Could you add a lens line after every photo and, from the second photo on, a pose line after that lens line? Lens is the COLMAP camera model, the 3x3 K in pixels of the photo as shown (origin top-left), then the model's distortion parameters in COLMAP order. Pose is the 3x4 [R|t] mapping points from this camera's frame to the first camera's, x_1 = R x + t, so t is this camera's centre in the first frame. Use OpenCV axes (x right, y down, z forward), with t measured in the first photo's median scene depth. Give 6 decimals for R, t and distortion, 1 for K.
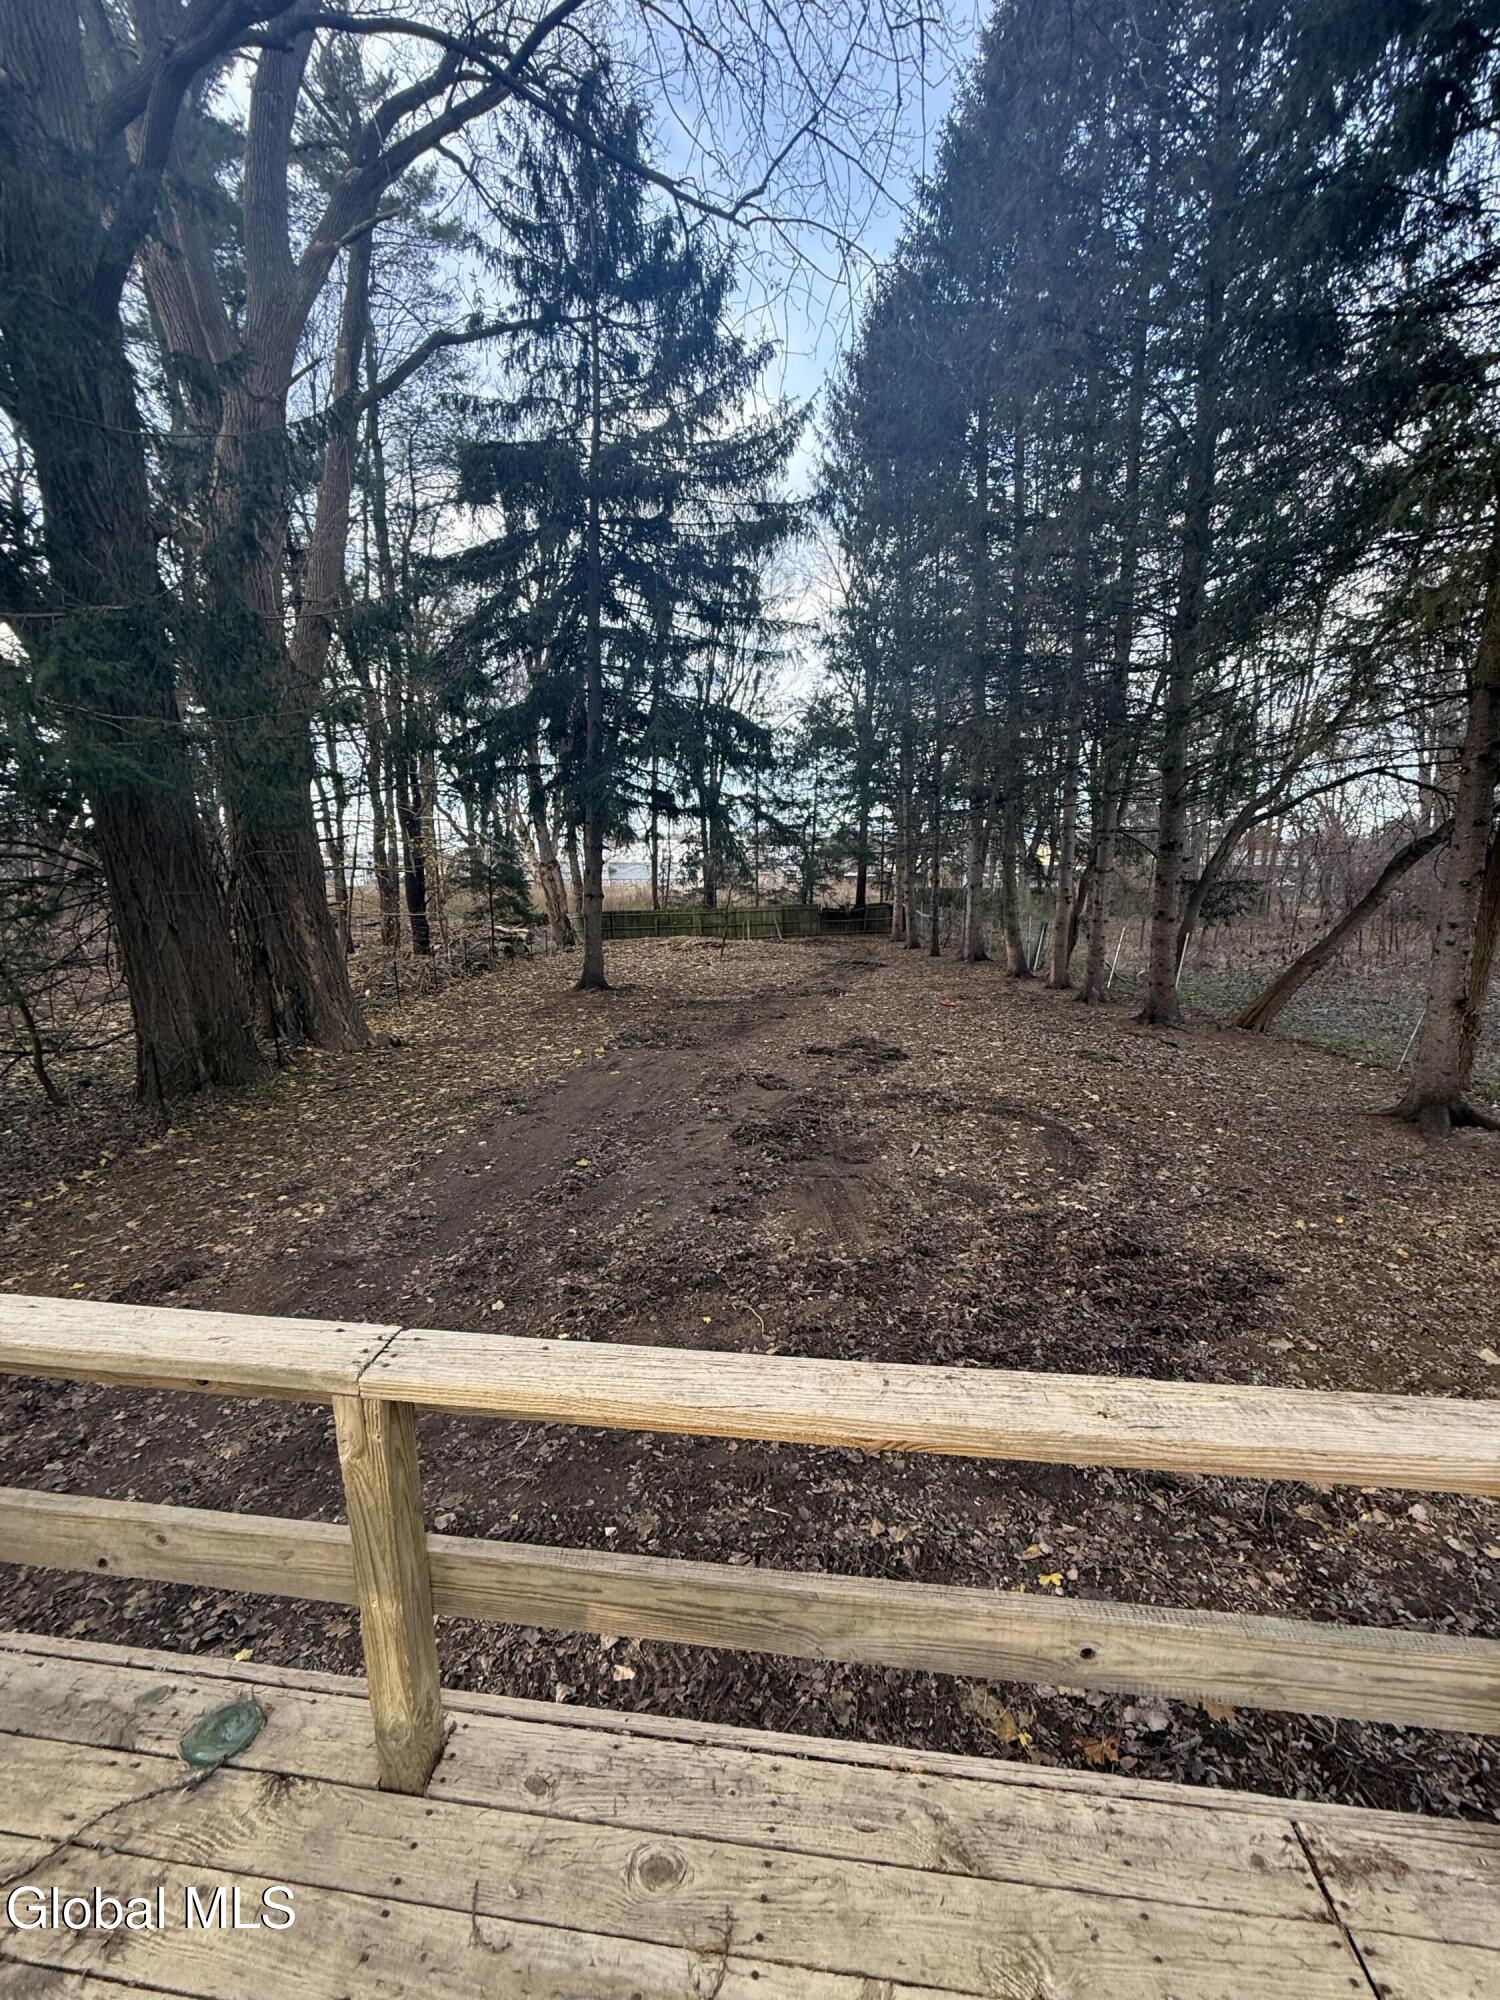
lens RADIAL K [[794.4, 0, 738.7], [0, 794.4, 998.4], [0, 0, 1]] dist [0.000994, -0.000178]
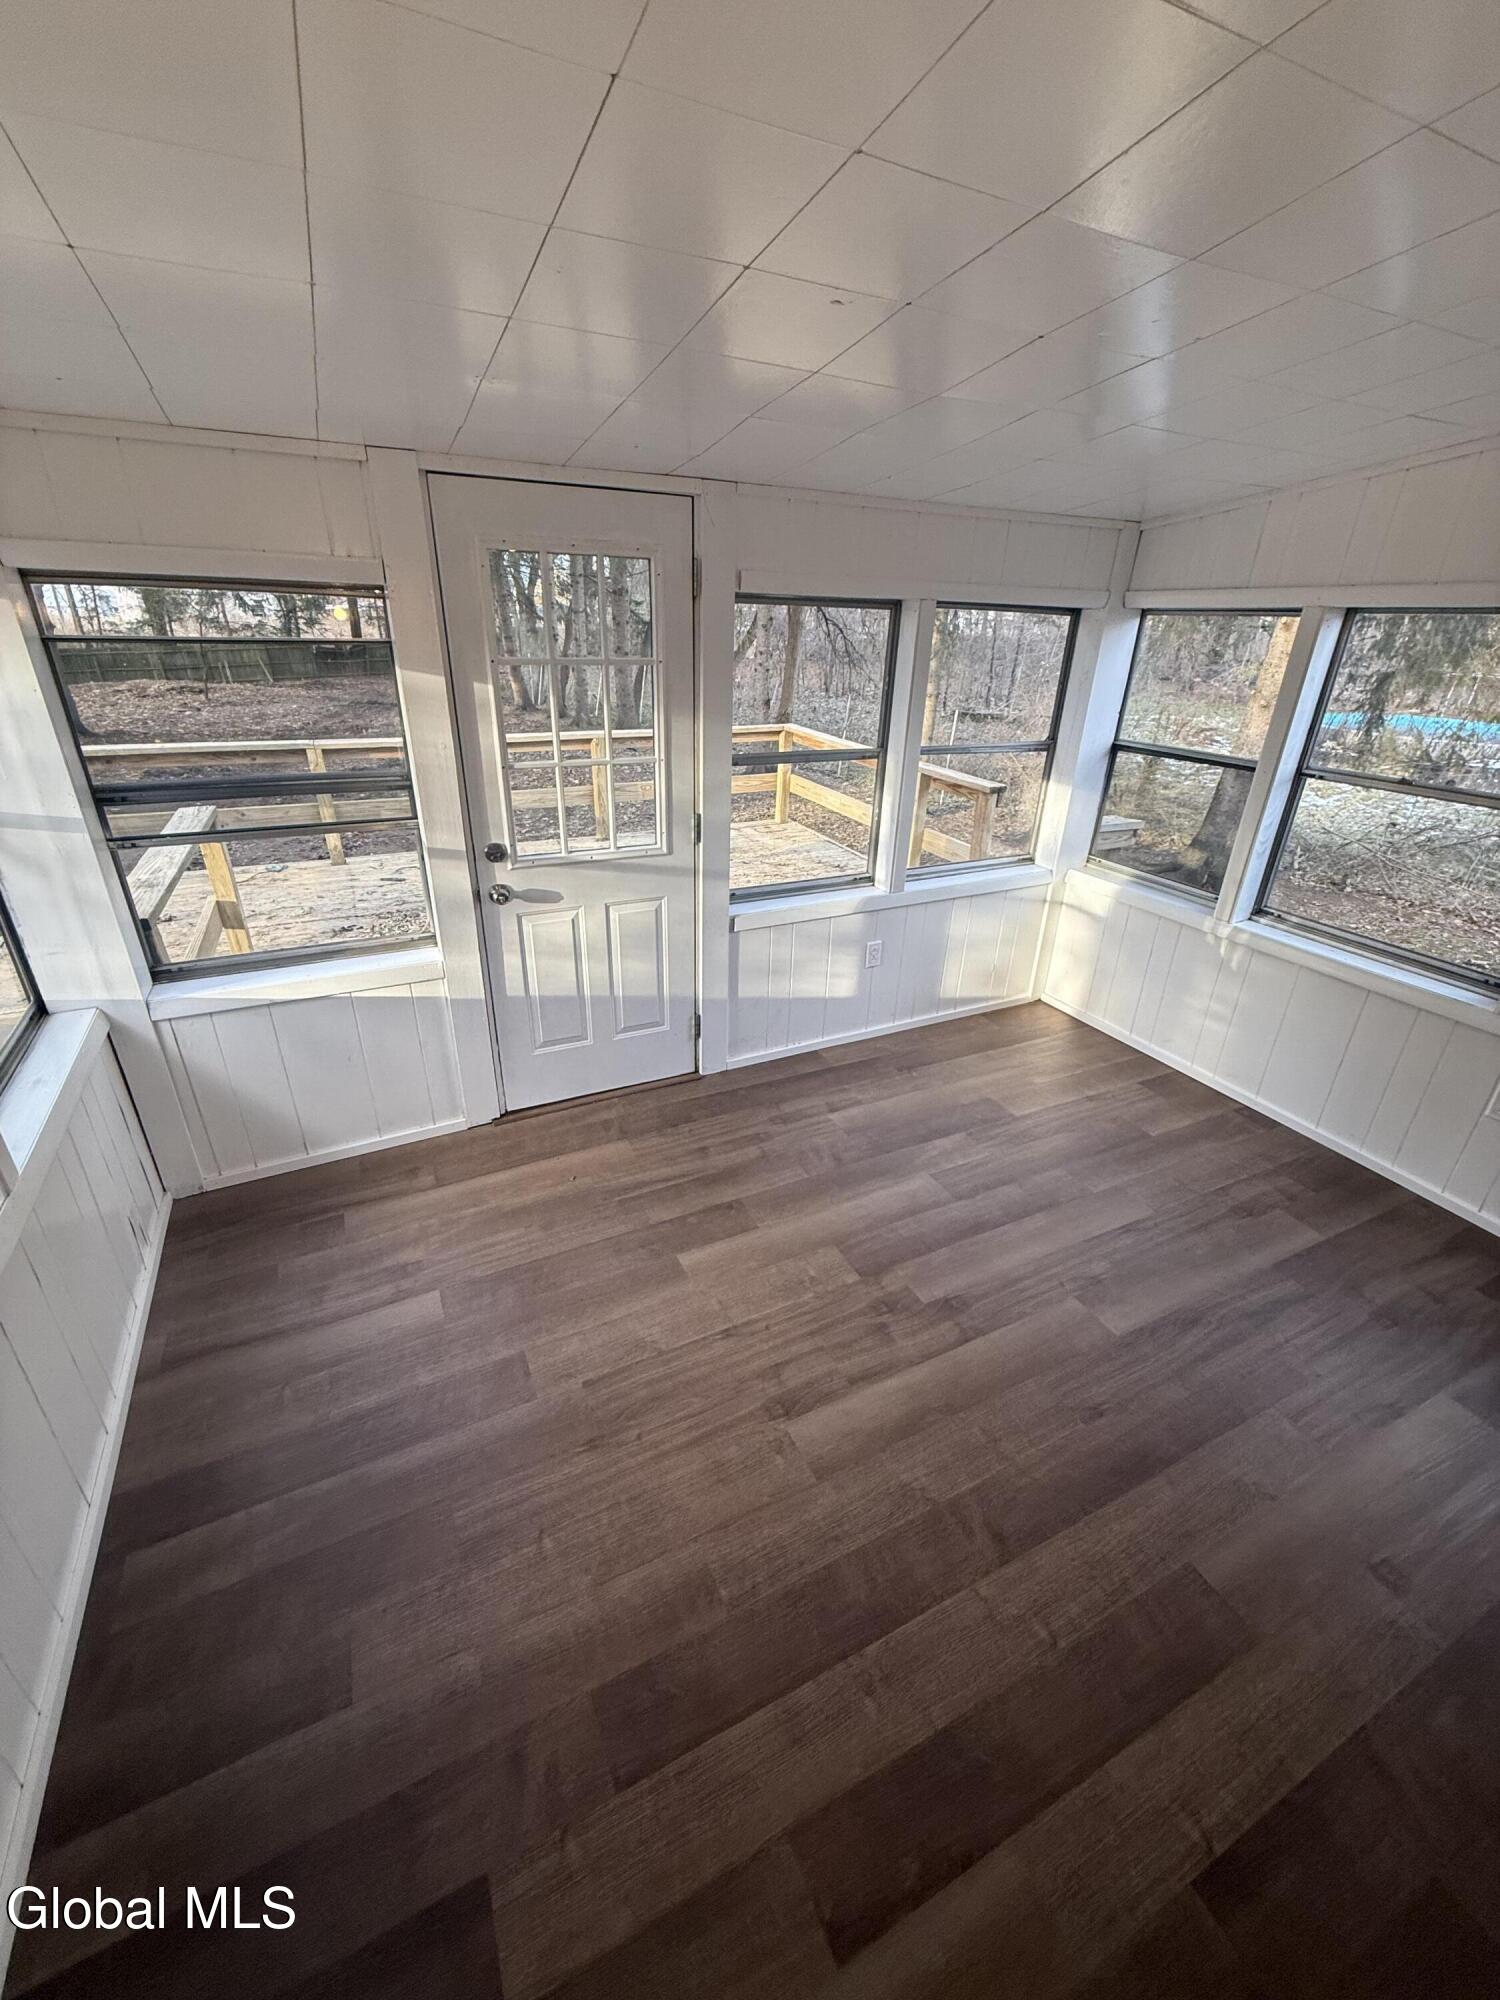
lens RADIAL K [[794.4, 0, 747.8], [0, 794.4, 994.1], [0, 0, 1]] dist [0.000994, -0.000178]
pose [[0.835509, -0.214564, 0.505852, -0.032832], [0.058269, 0.950015, 0.306718, 0.019694], [-0.546378, -0.226790, 0.806249, -0.132877]]
